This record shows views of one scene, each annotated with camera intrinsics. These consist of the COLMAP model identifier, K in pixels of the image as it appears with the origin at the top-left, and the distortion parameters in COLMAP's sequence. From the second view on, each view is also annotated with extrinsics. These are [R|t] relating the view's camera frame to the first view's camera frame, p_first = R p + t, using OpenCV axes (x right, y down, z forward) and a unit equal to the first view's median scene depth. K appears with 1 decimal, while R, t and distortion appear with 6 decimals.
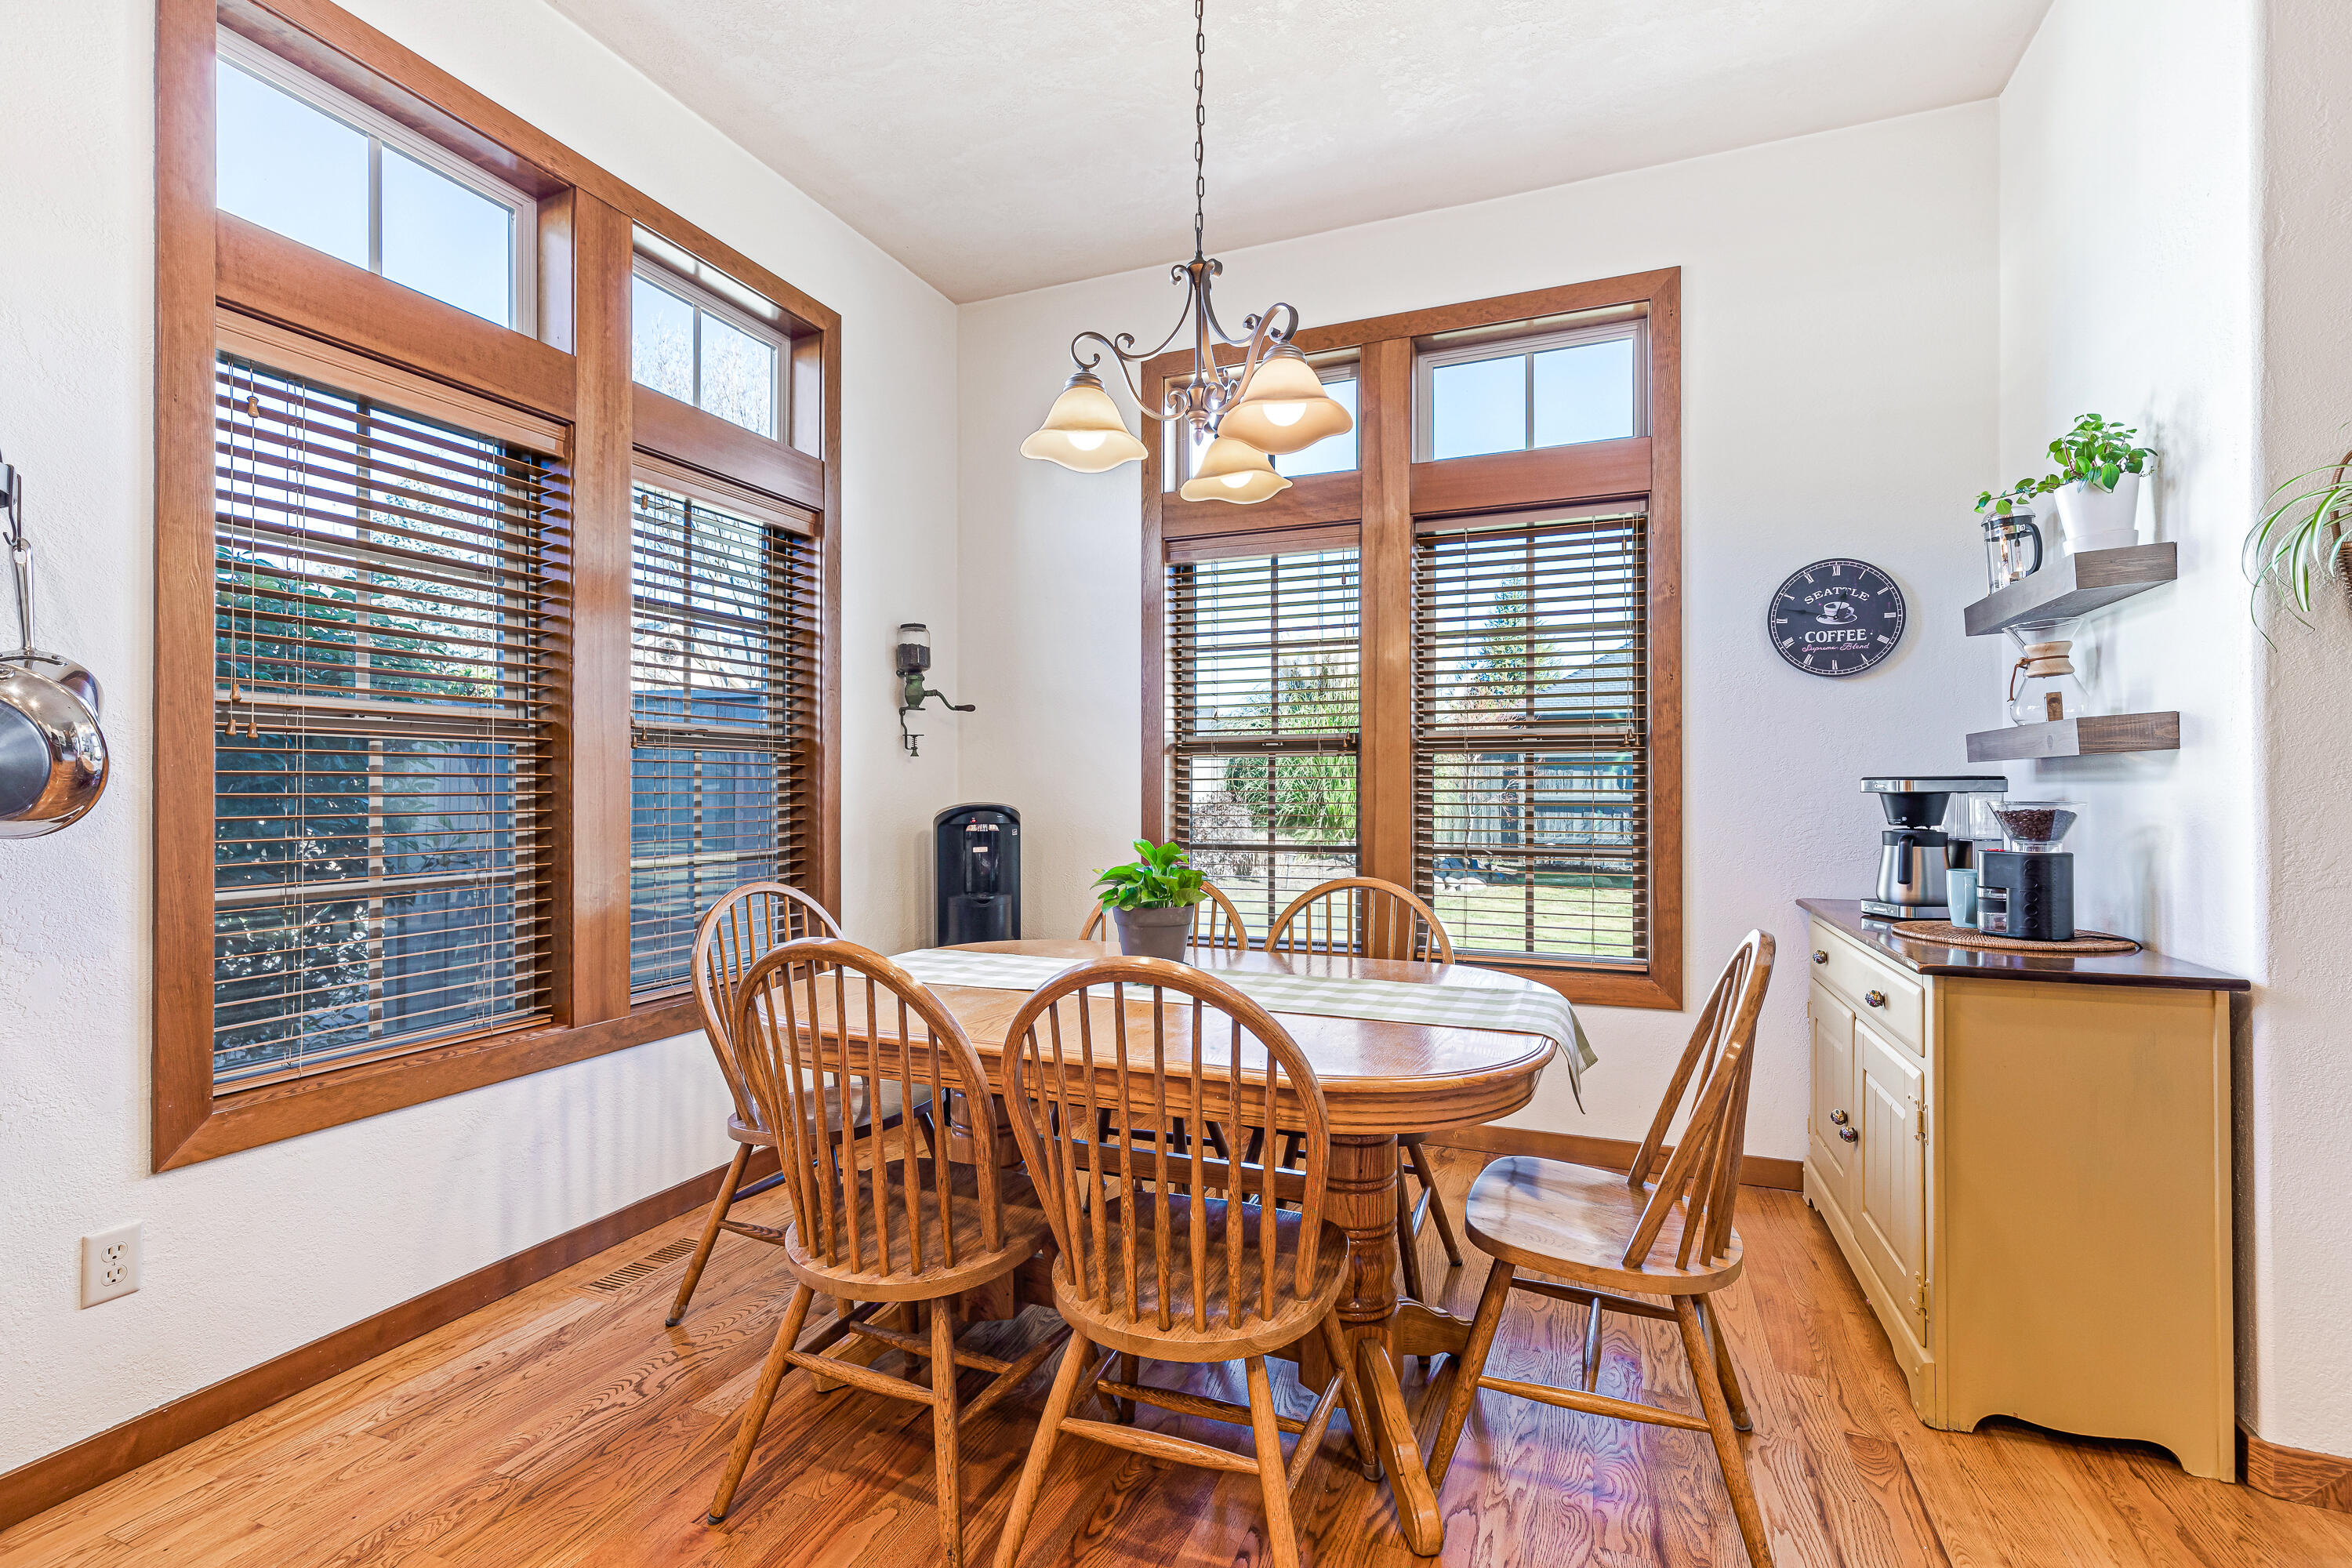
lens RADIAL K [[1068.6, 0, 1176.0], [0, 1068.6, 784.0], [0, 0, 1]] dist [0.004404, 0.000697]
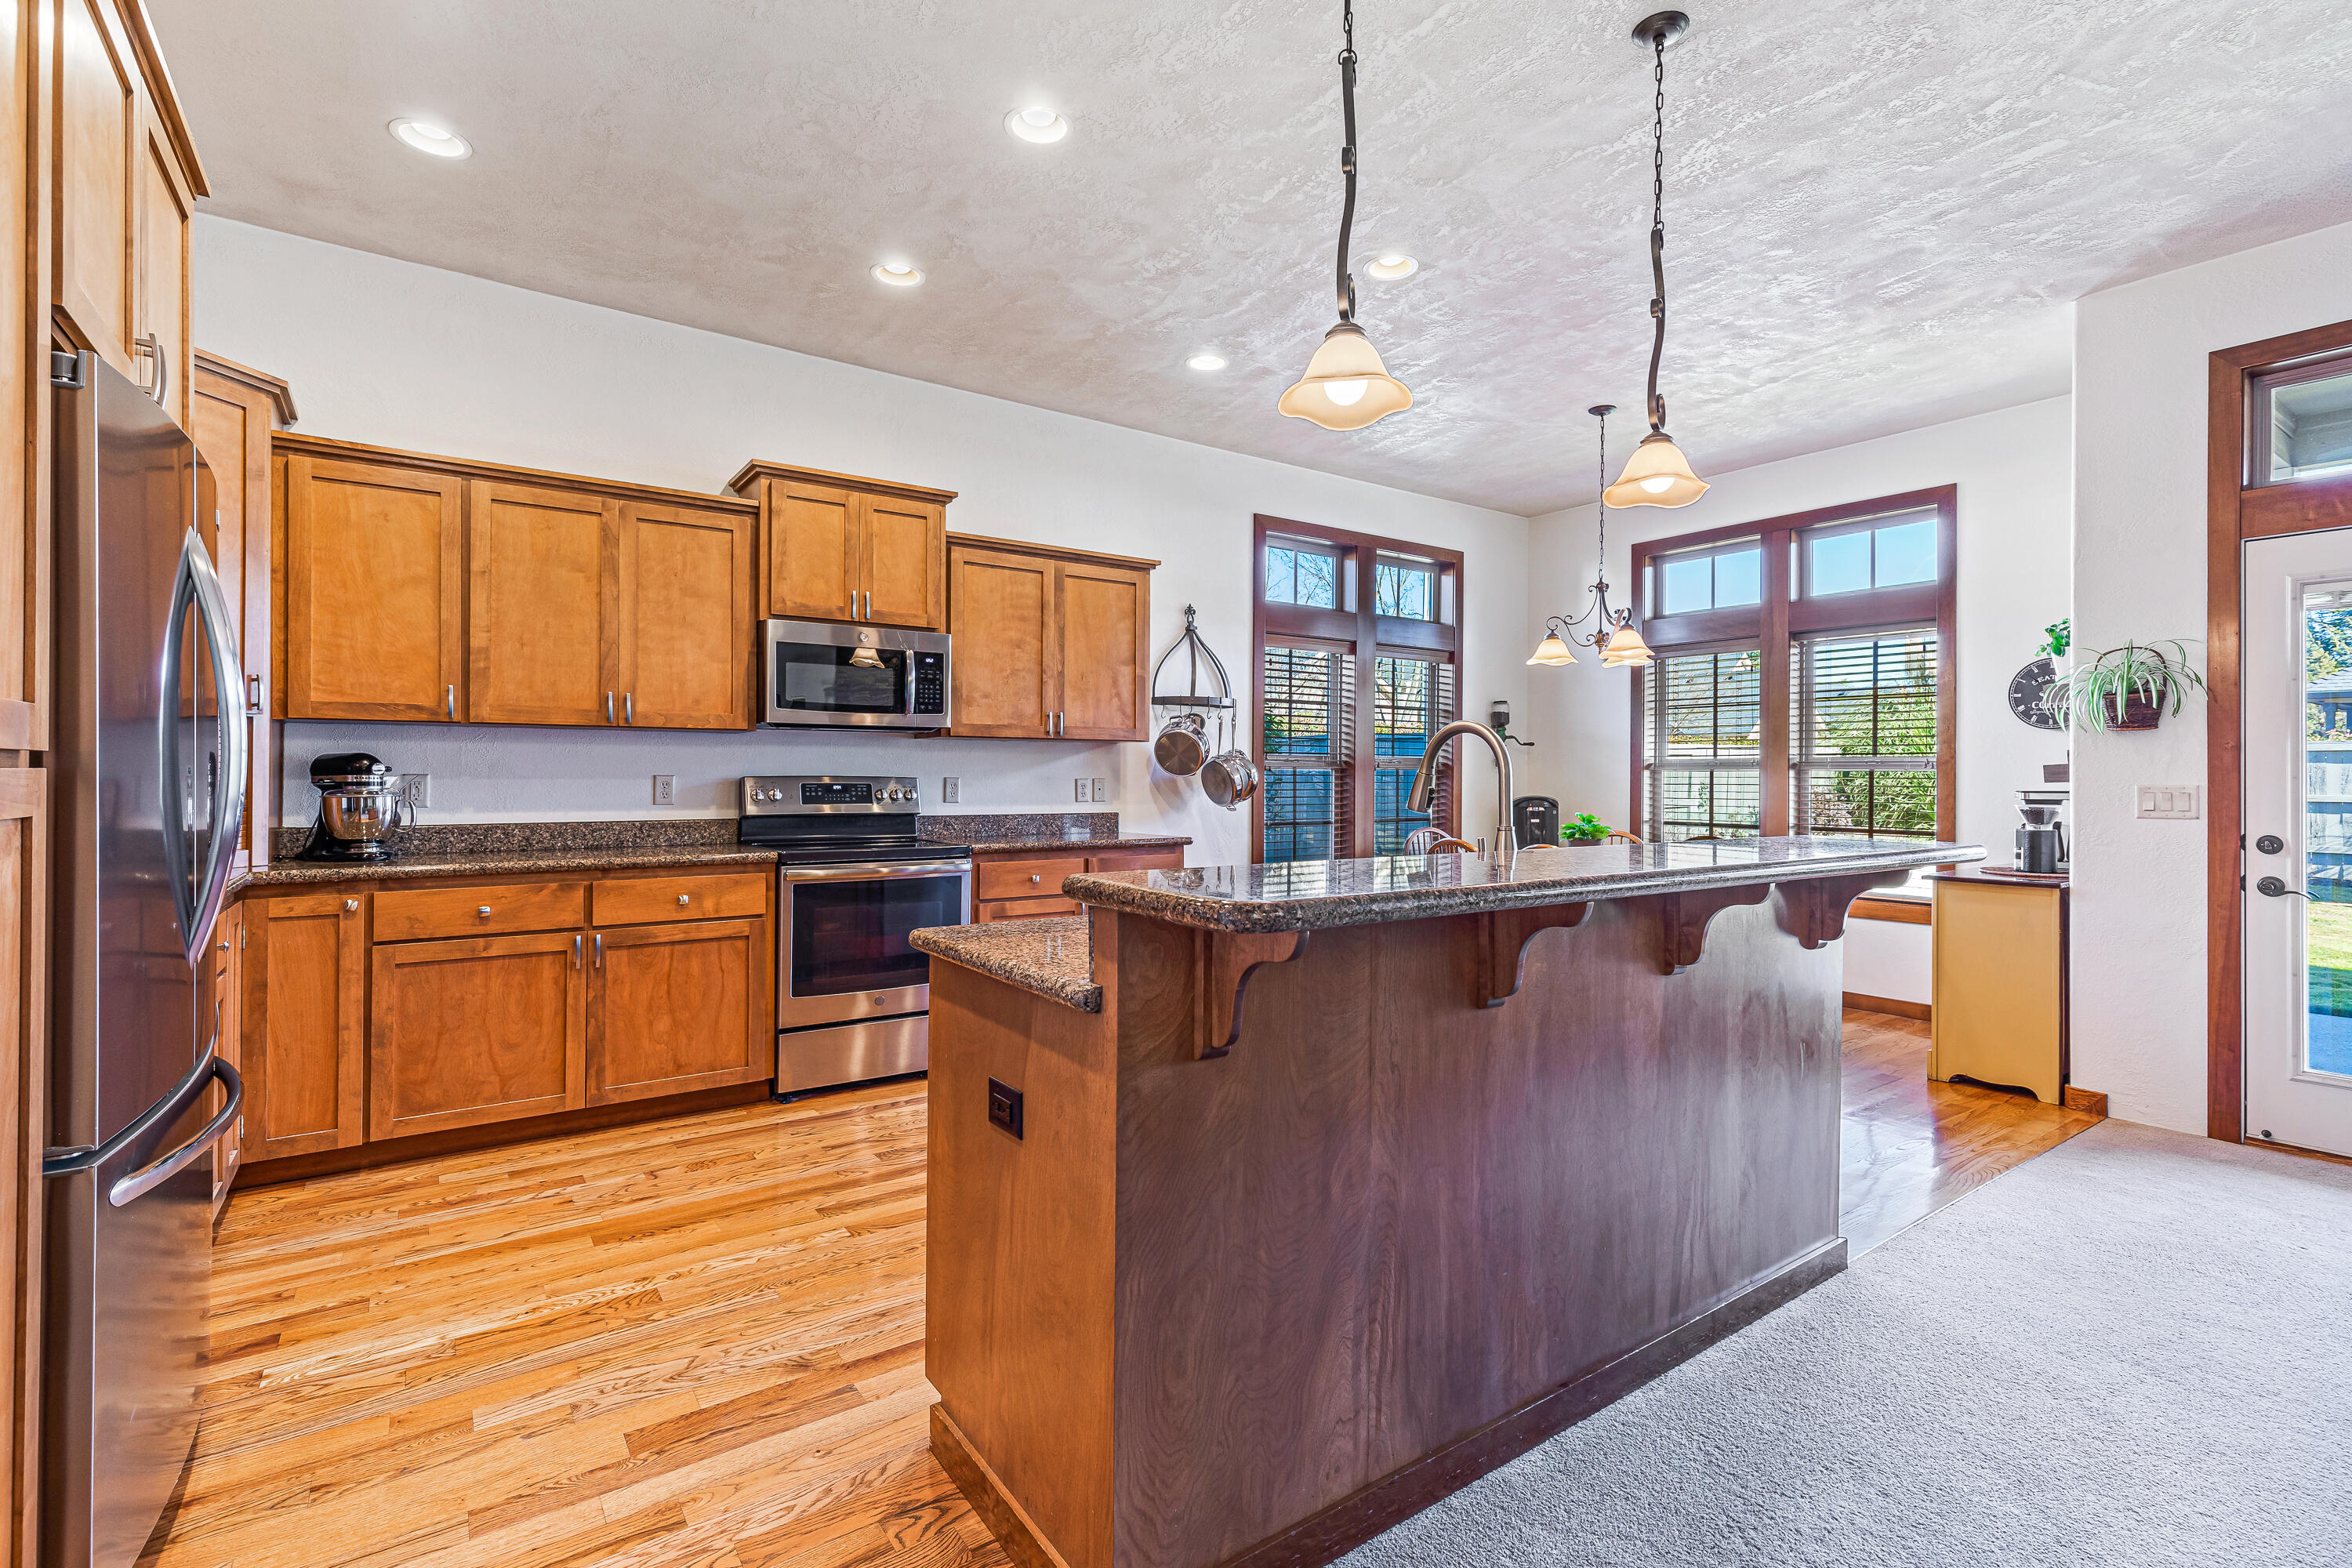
lens RADIAL K [[1068.6, 0, 1176.0], [0, 1068.6, 784.0], [0, 0, 1]] dist [0.004404, 0.000697]
pose [[0.839414, 0.010232, -0.543396, 0.338134], [-0.003920, 0.999911, 0.012773, -0.027089], [0.543478, -0.008592, 0.839380, -1.008653]]
